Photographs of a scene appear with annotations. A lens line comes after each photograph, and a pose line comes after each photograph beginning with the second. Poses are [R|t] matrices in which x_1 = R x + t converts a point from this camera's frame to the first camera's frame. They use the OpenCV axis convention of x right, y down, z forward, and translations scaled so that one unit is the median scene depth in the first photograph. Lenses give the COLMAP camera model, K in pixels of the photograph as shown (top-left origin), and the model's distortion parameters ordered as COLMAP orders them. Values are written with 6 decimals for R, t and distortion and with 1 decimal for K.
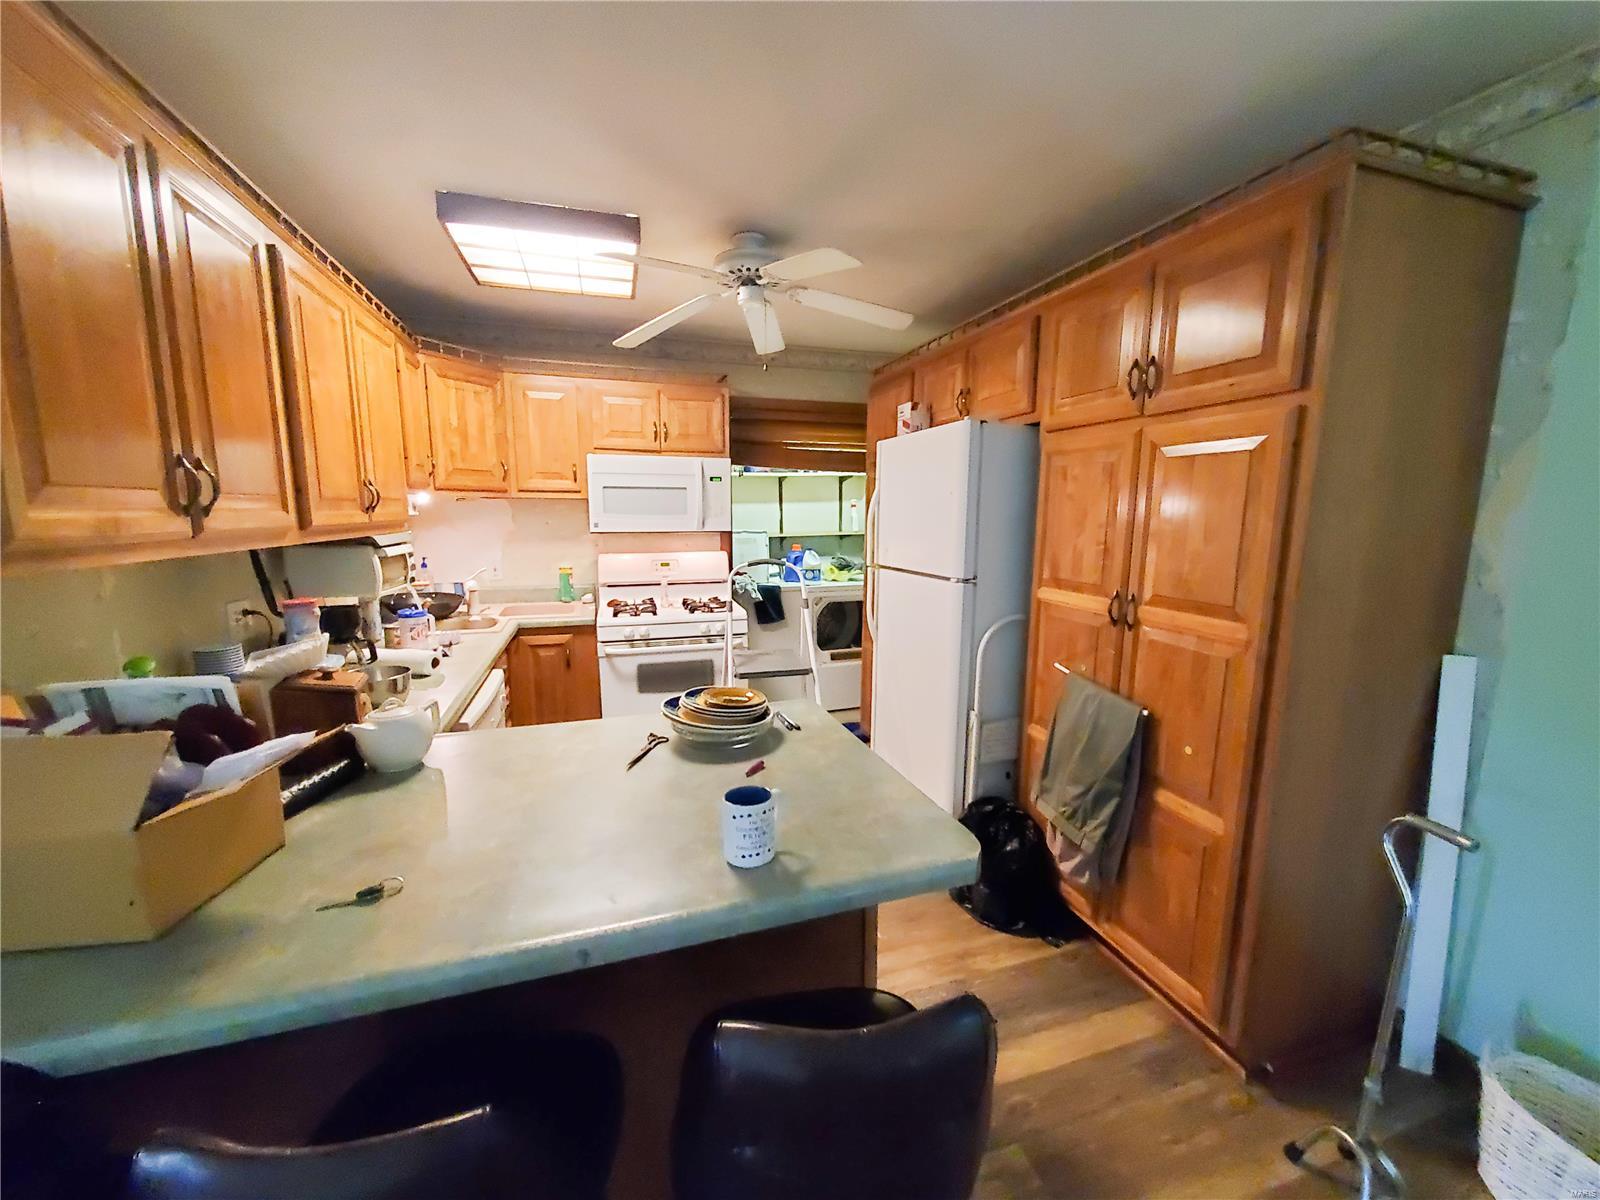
lens RADIAL K [[630.4, 0, 803.4], [0, 630.4, 608.8], [0, 0, 1]] dist [0.000825, -0.000305]
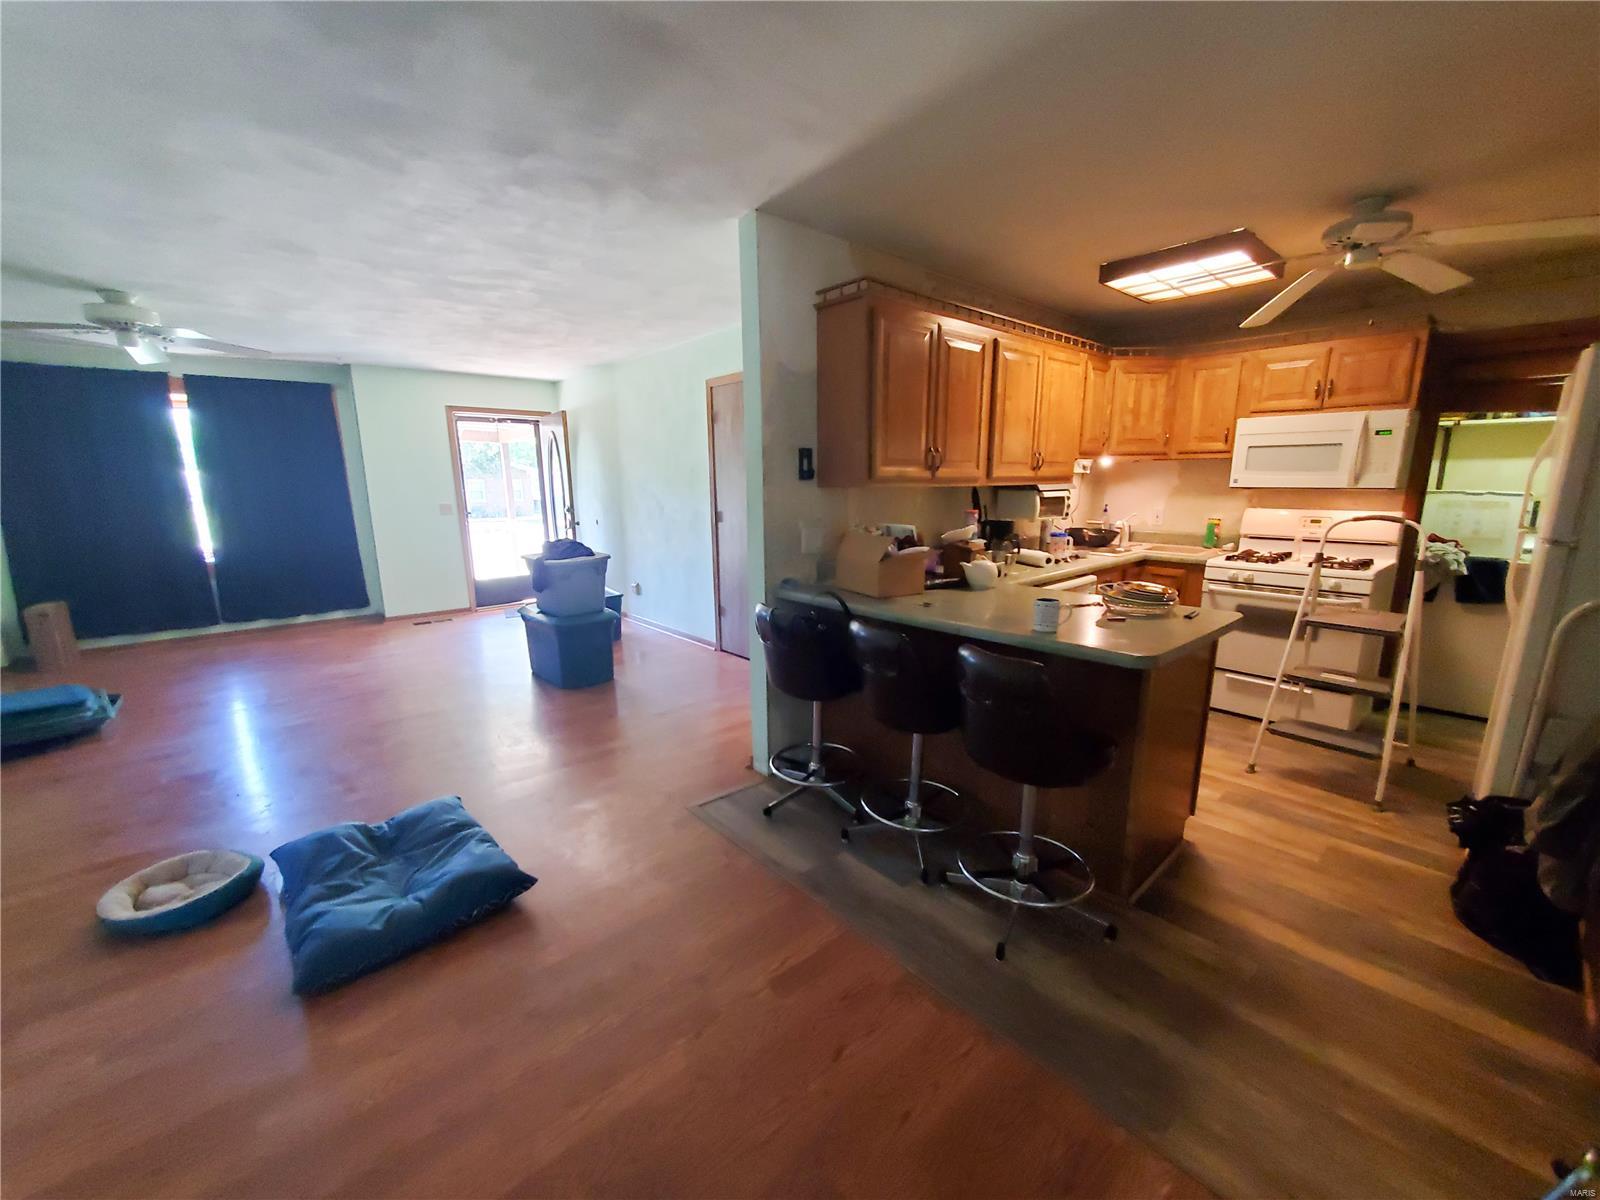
lens RADIAL K [[630.4, 0, 803.4], [0, 630.4, 608.8], [0, 0, 1]] dist [0.000825, -0.000305]
pose [[0.398333, 0.180806, -0.899244, 0.459128], [-0.134126, 0.981323, 0.137896, 0.045363], [0.907381, 0.065683, 0.415144, -0.185904]]
